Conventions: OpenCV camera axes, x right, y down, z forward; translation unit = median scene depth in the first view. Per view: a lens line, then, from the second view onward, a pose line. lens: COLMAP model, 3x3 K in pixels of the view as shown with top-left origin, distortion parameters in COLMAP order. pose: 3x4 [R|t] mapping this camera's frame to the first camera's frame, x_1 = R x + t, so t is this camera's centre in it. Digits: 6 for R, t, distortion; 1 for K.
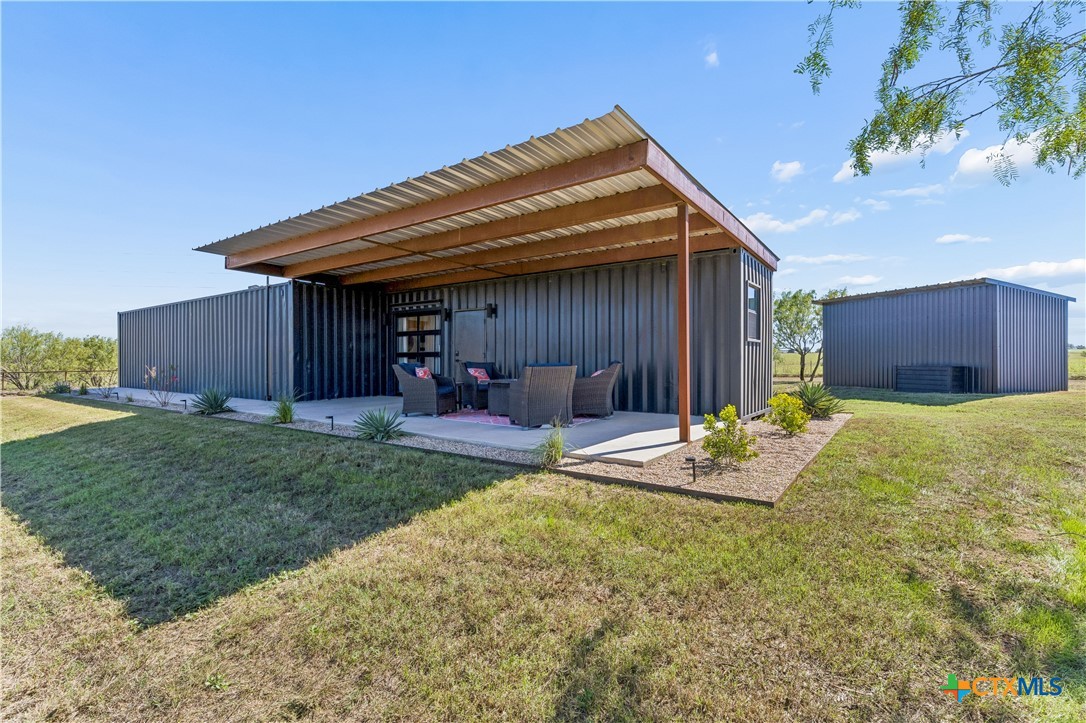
lens RADIAL K [[495.3, 0, 544.0], [0, 495.3, 365.6], [0, 0, 1]] dist [0.009837, -0.001530]
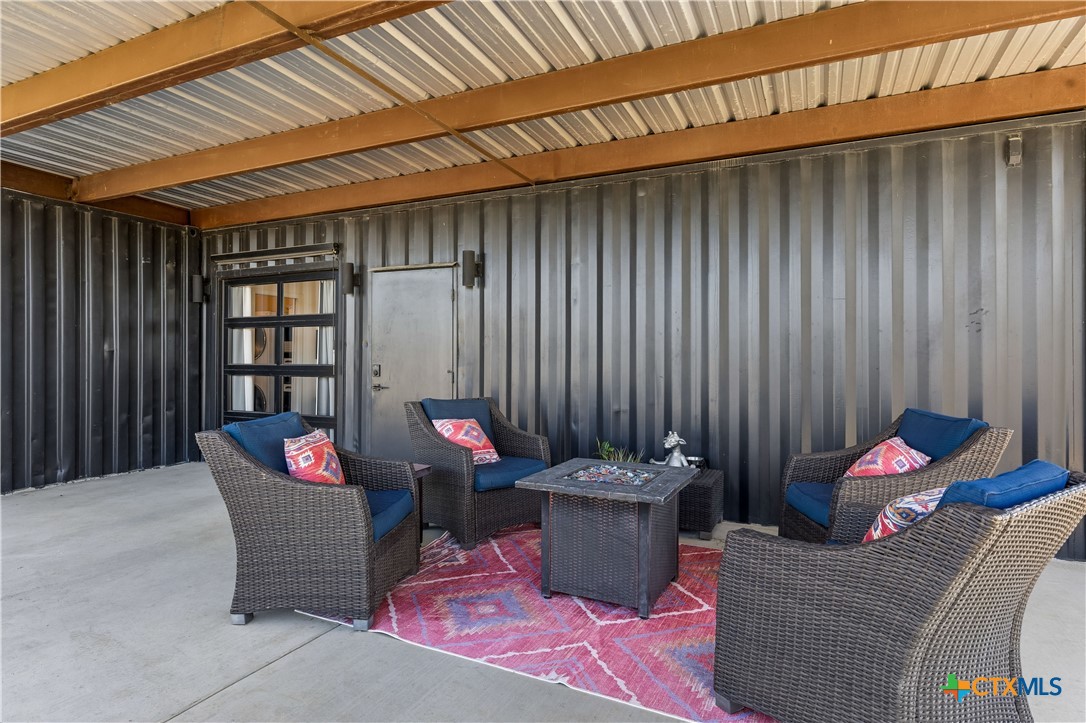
lens RADIAL K [[596.9, 0, 542.7], [0, 596.9, 357.5], [0, 0, 1]] dist [-0.000607, 0.000361]
pose [[0.982784, 0.003410, 0.184727, -0.125094], [-0.001023, 0.999915, -0.013015, -0.027700], [-0.184756, 0.012602, 0.982704, 0.447790]]
